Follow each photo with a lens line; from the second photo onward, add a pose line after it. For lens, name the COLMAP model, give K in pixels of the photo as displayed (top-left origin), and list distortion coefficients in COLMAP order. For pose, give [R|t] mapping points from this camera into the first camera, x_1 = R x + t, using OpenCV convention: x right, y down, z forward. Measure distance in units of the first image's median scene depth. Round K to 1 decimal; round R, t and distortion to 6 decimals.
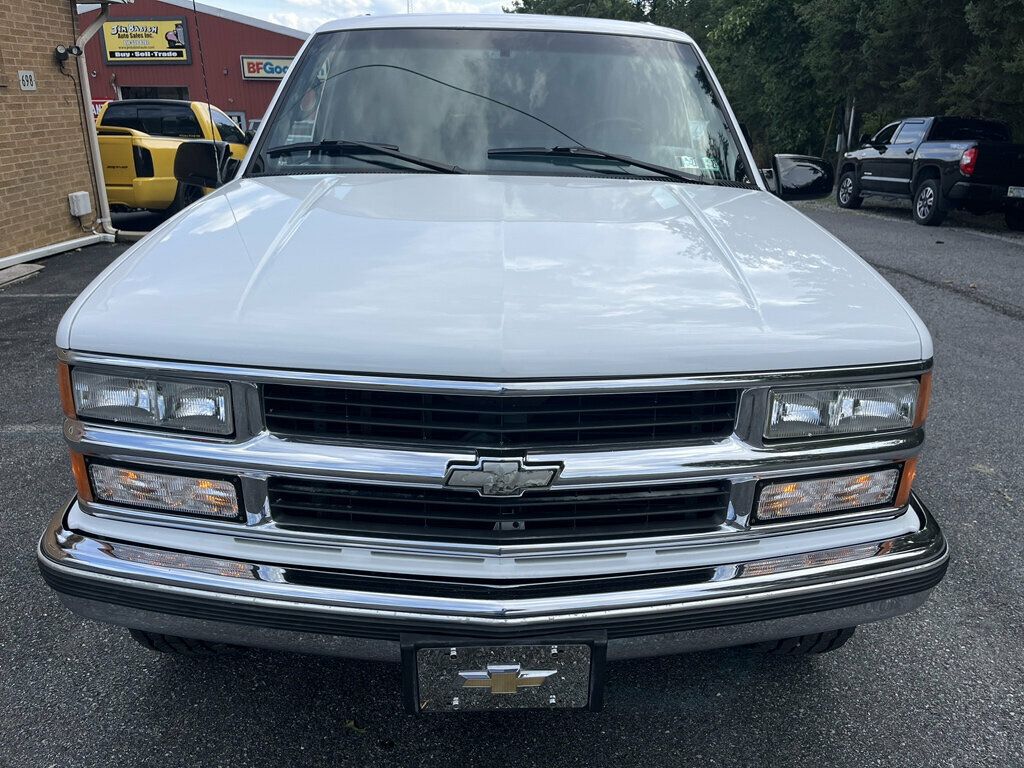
lens RADIAL K [[798.9, 0, 519.8], [0, 798.9, 379.4], [0, 0, 1]] dist [0.097722, -0.147306]
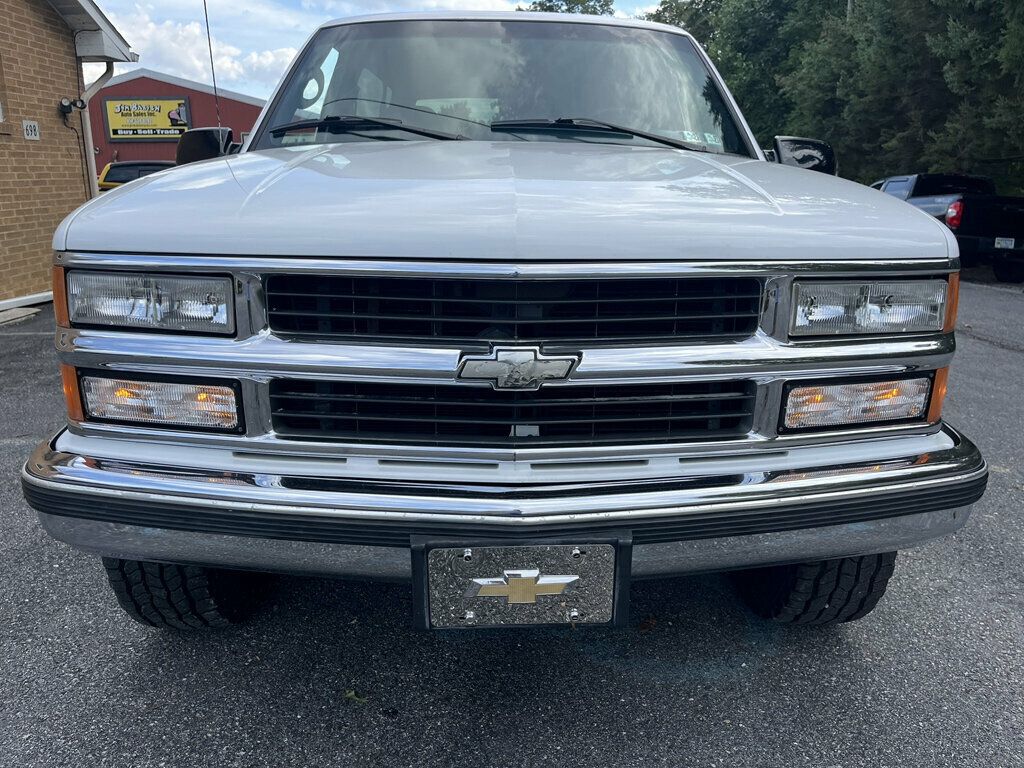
lens RADIAL K [[799.2, 0, 516.7], [0, 799.2, 380.0], [0, 0, 1]] dist [0.094595, -0.143886]
pose [[0.999932, -0.010605, 0.004880, -0.020246], [0.011024, 0.995337, -0.095832, 0.166354], [-0.003841, 0.095879, 0.995386, 0.042232]]
